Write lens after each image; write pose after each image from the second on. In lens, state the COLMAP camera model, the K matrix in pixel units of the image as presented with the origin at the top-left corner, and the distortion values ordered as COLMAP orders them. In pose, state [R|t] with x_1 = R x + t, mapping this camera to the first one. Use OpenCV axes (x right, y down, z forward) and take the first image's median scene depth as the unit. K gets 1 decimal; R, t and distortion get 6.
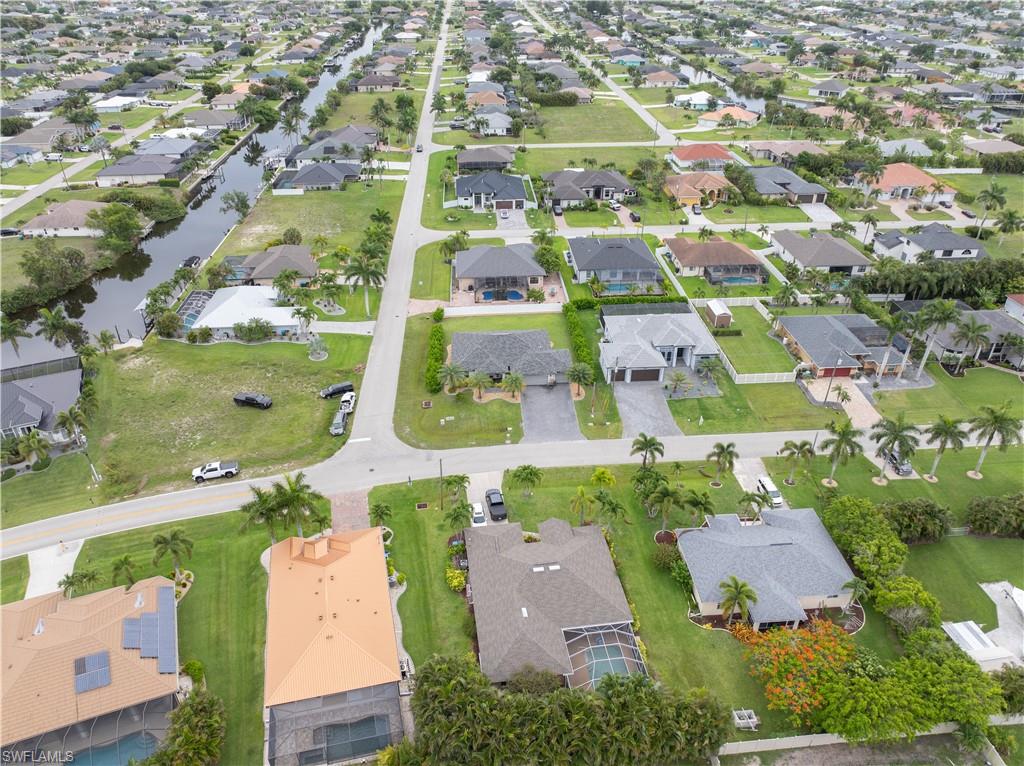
lens RADIAL K [[723.6, 0, 519.0], [0, 723.6, 383.6], [0, 0, 1]] dist [-0.038788, 0.005104]
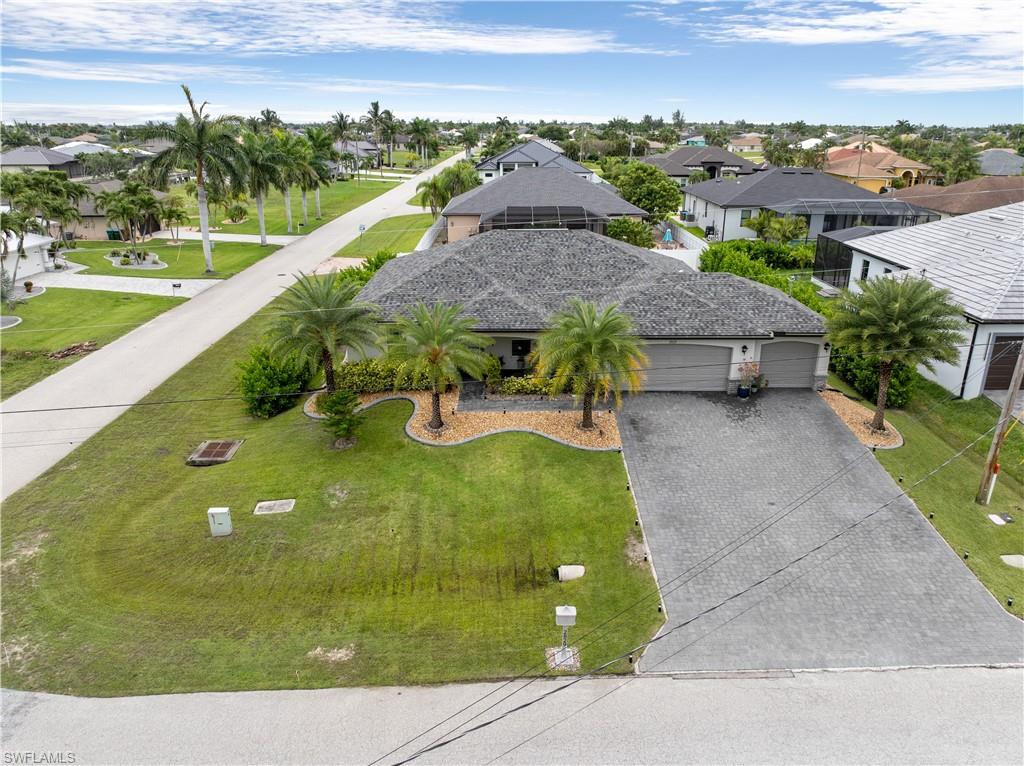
lens RADIAL K [[723.6, 0, 513.7], [0, 723.6, 379.6], [0, 0, 1]] dist [-0.038788, 0.005104]
pose [[0.997431, 0.022262, -0.068086, -0.013562], [-0.035991, 0.977544, -0.207637, 0.045164], [0.061935, 0.209554, 0.975833, 0.688732]]
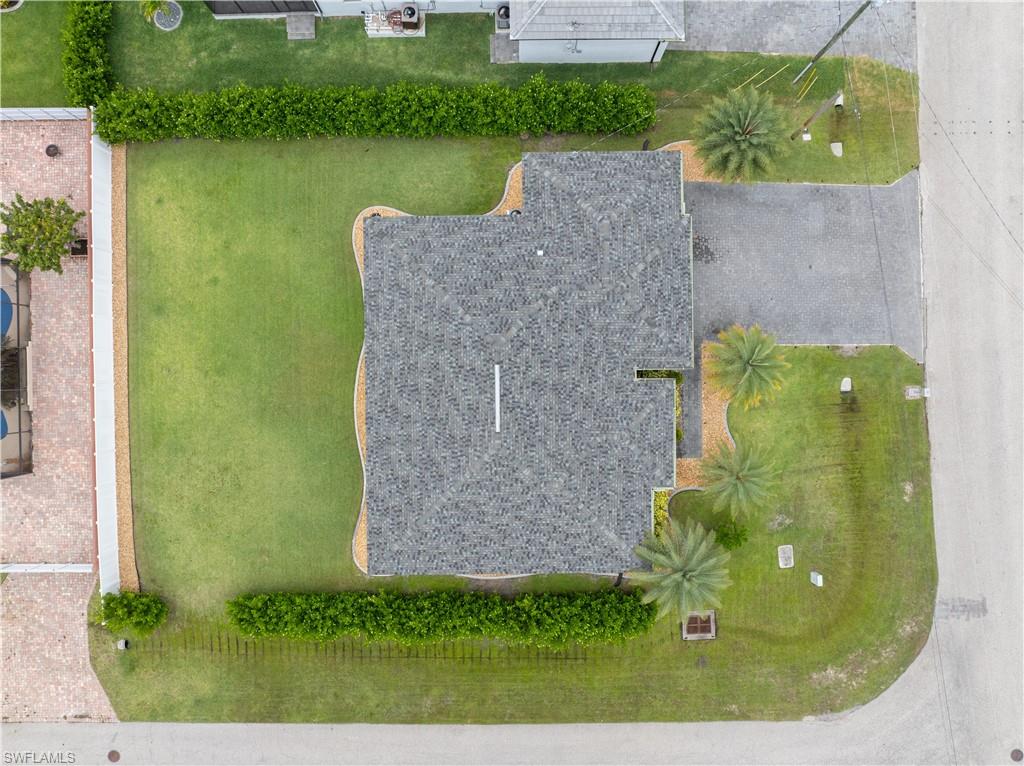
lens RADIAL K [[723.6, 0, 515.0], [0, 723.6, 379.6], [0, 0, 1]] dist [-0.038788, 0.005104]
pose [[0.065246, -0.997846, -0.006799, -0.015771], [0.526741, 0.028654, 0.849542, -0.267060], [-0.847518, -0.059011, 0.527476, 0.804812]]
